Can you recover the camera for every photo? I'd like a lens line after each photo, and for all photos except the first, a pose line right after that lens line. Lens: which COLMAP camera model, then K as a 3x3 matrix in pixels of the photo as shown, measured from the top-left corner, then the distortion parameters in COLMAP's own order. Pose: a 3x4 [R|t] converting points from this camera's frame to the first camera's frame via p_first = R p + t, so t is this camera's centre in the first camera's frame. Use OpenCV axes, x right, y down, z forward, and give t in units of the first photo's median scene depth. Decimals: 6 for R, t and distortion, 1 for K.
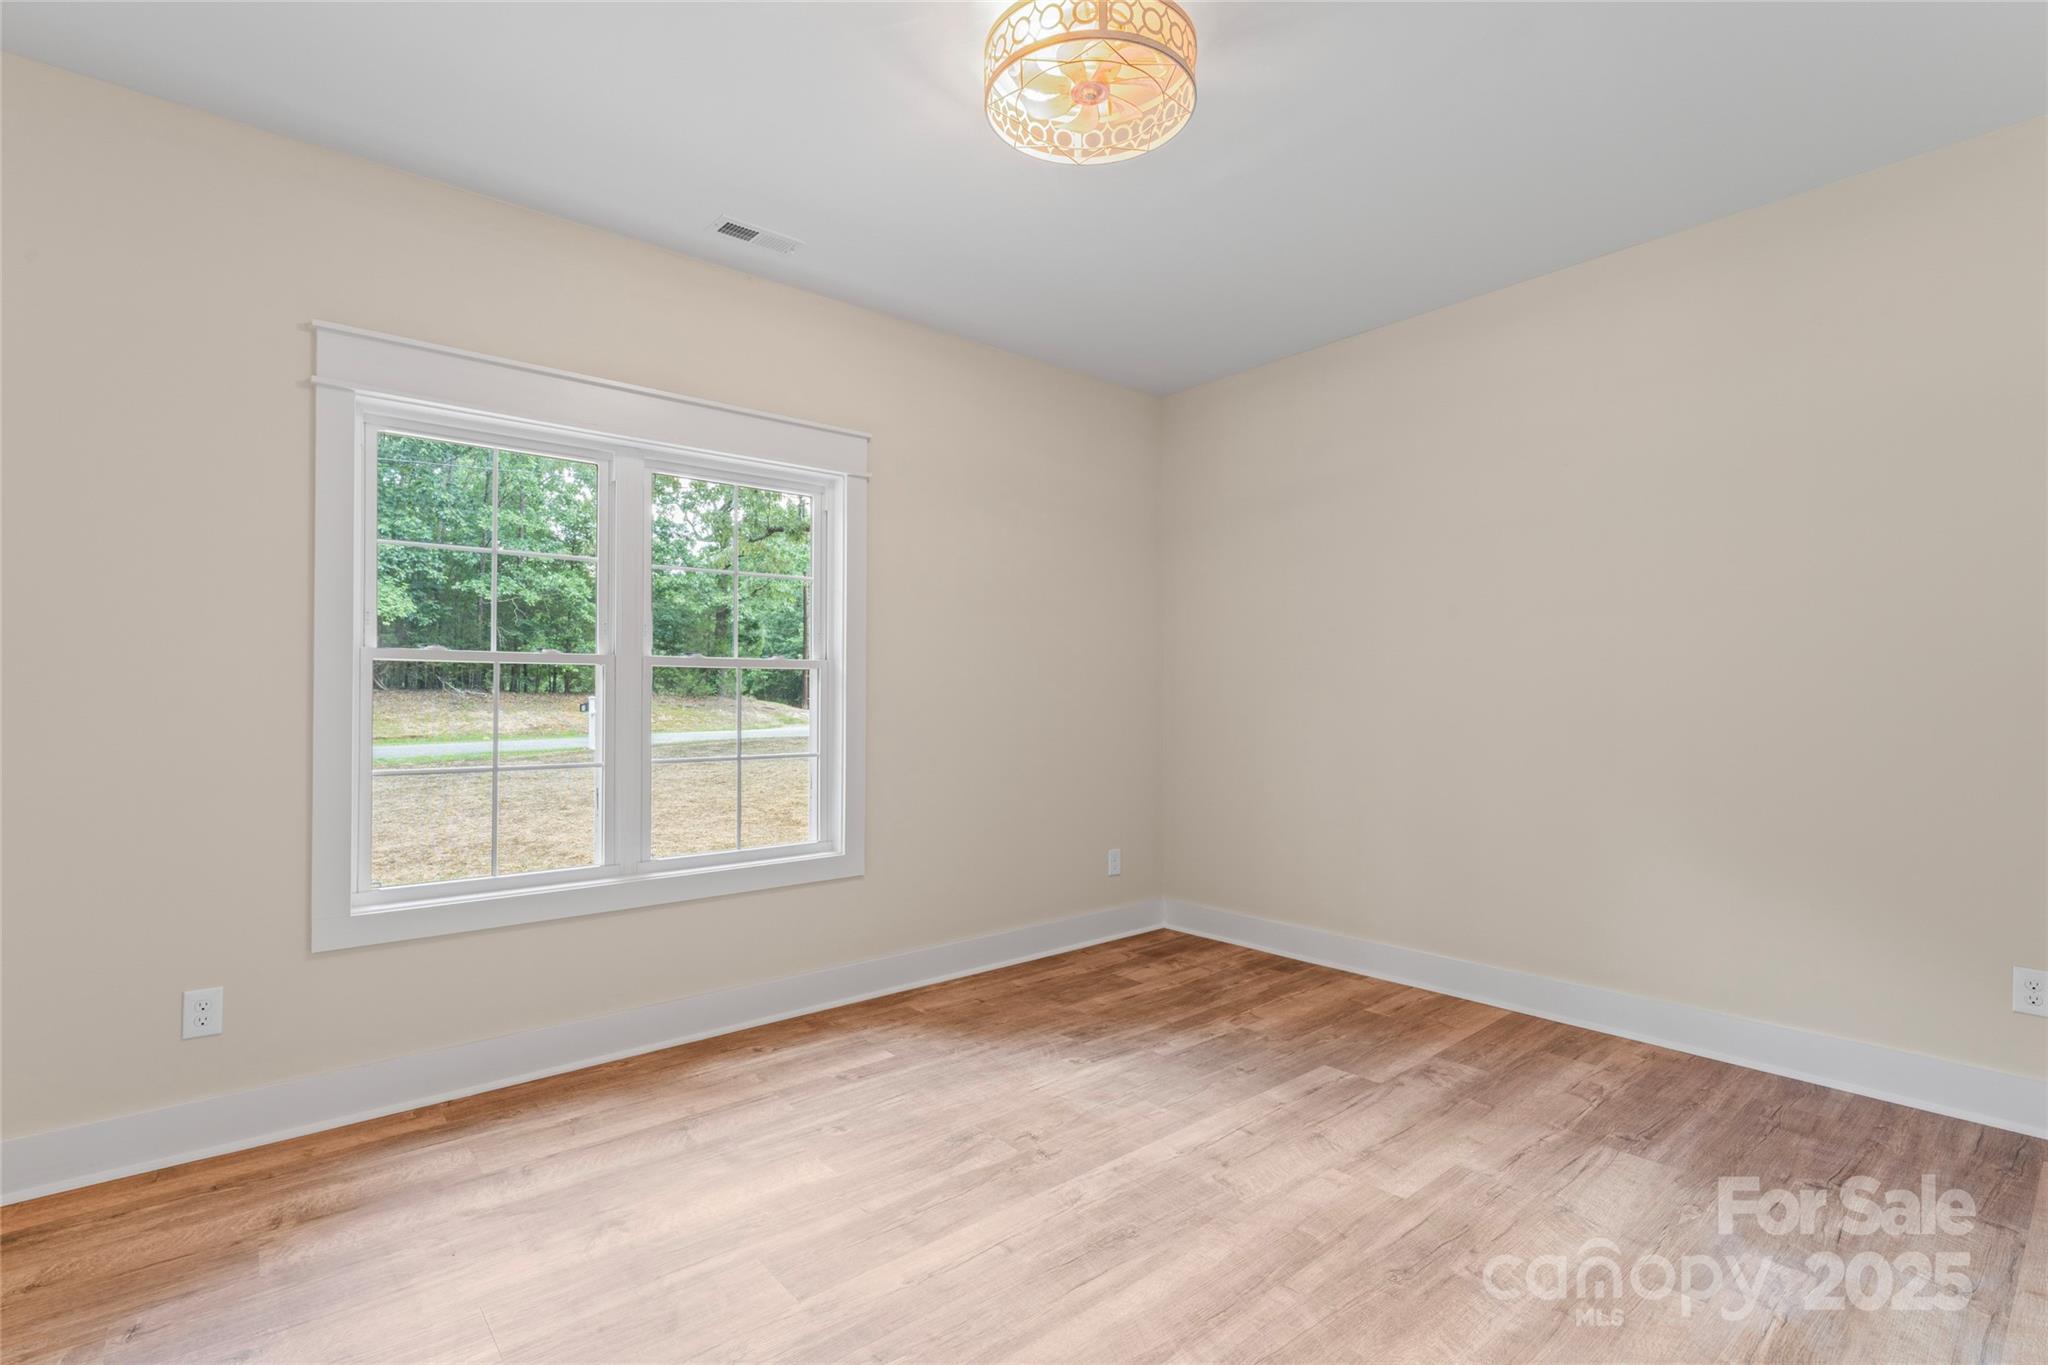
lens RADIAL K [[934.9, 0, 1025.0], [0, 934.9, 686.5], [0, 0, 1]] dist [0.000260, 0.000524]
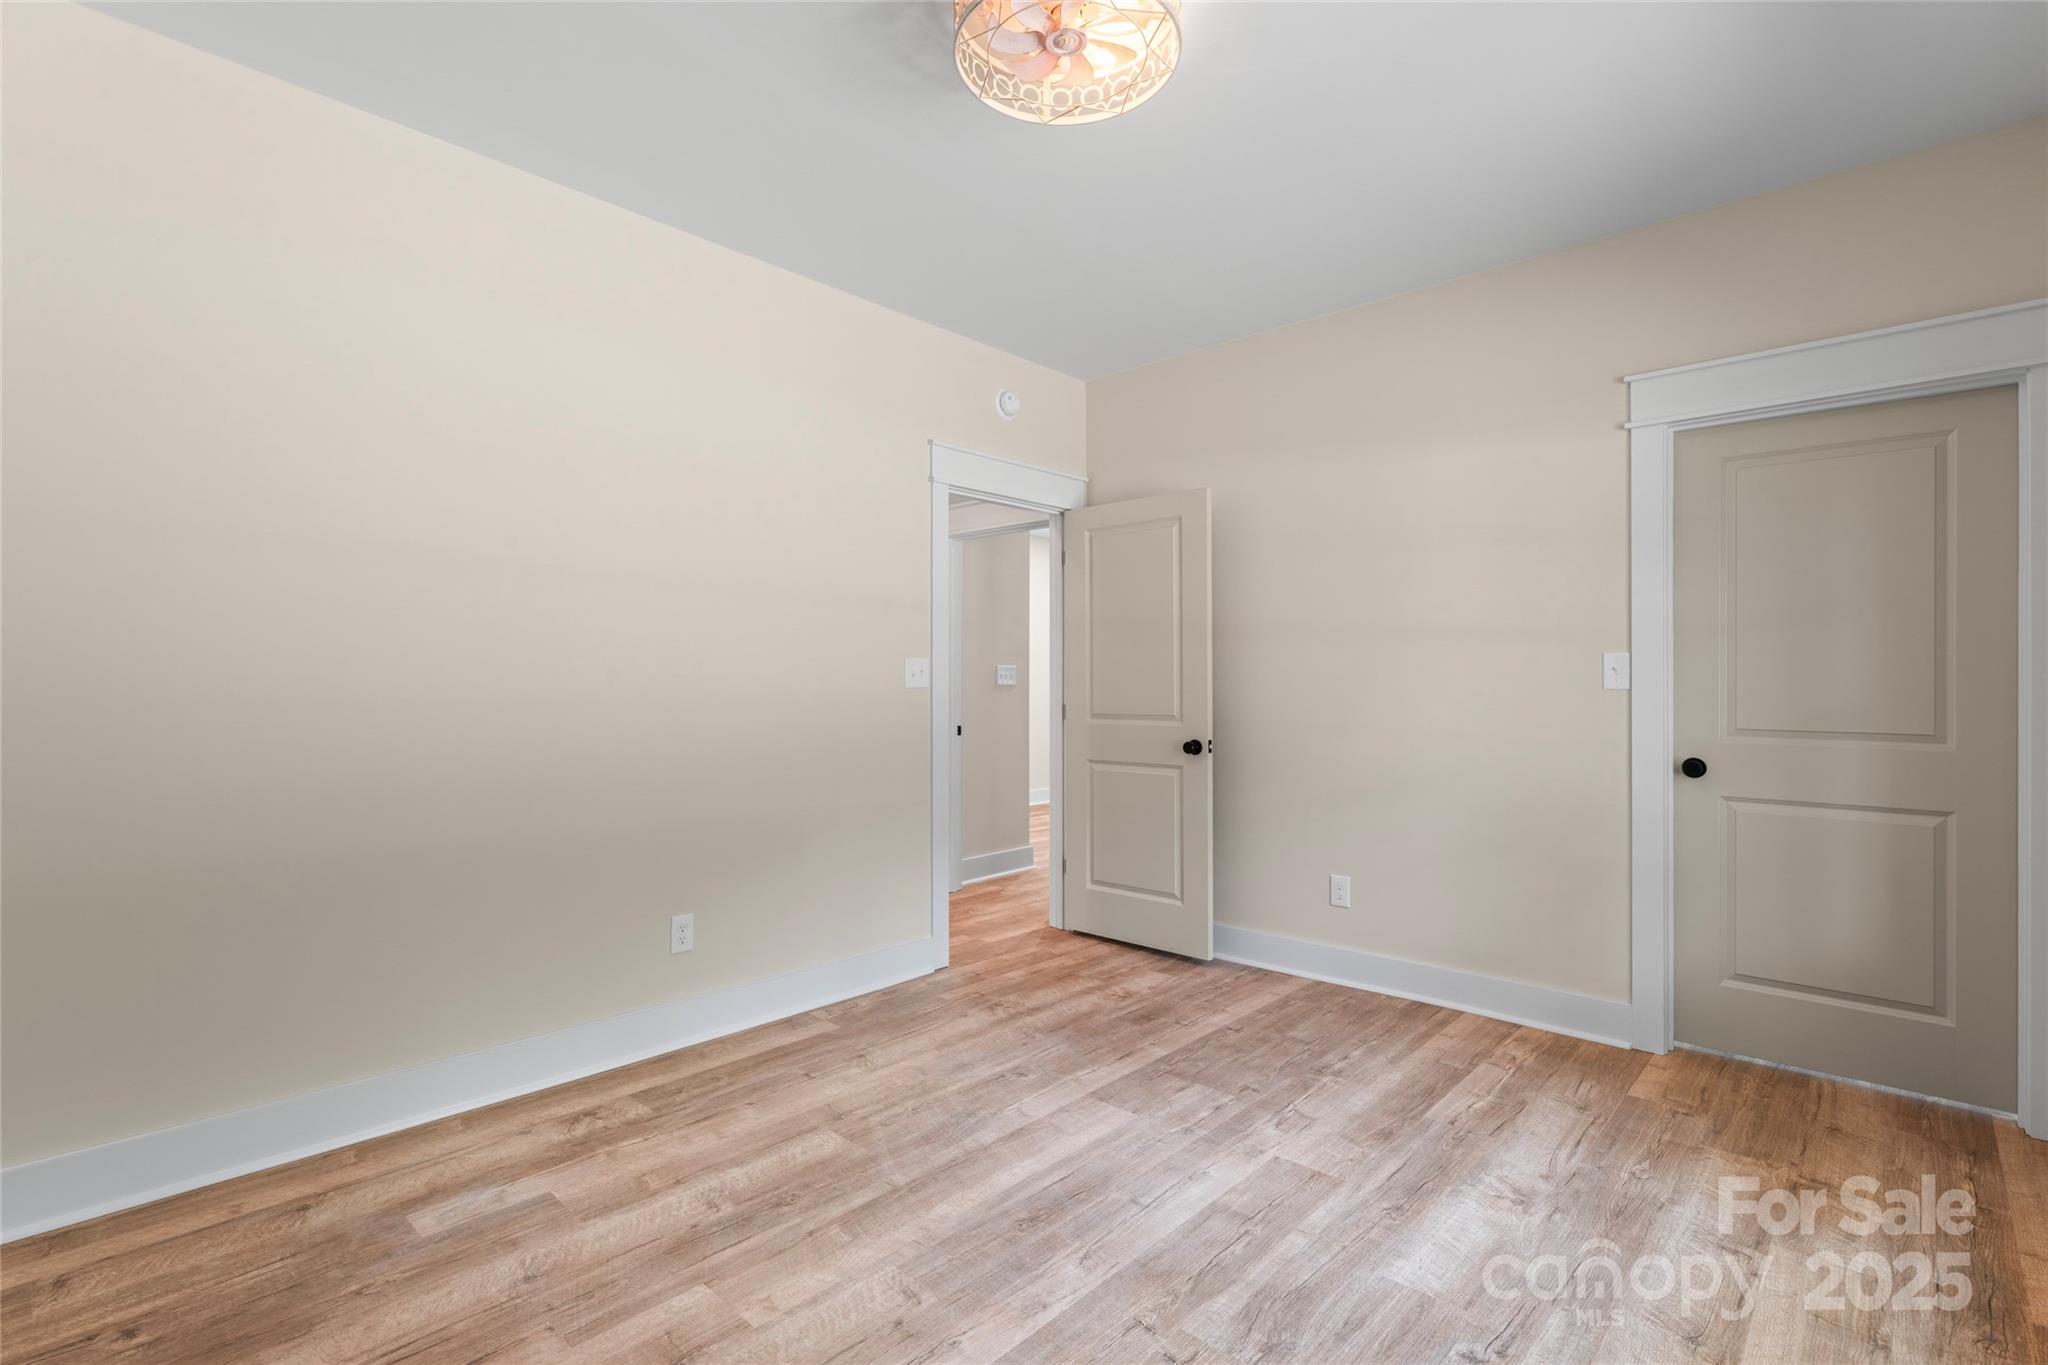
lens RADIAL K [[934.9, 0, 1023.3], [0, 934.9, 686.0], [0, 0, 1]] dist [0.000260, 0.000524]
pose [[-0.992690, -0.001367, -0.120687, 0.230797], [-0.000019, 0.999938, -0.011168, 0.017444], [0.120695, -0.011084, -0.992628, 1.965170]]
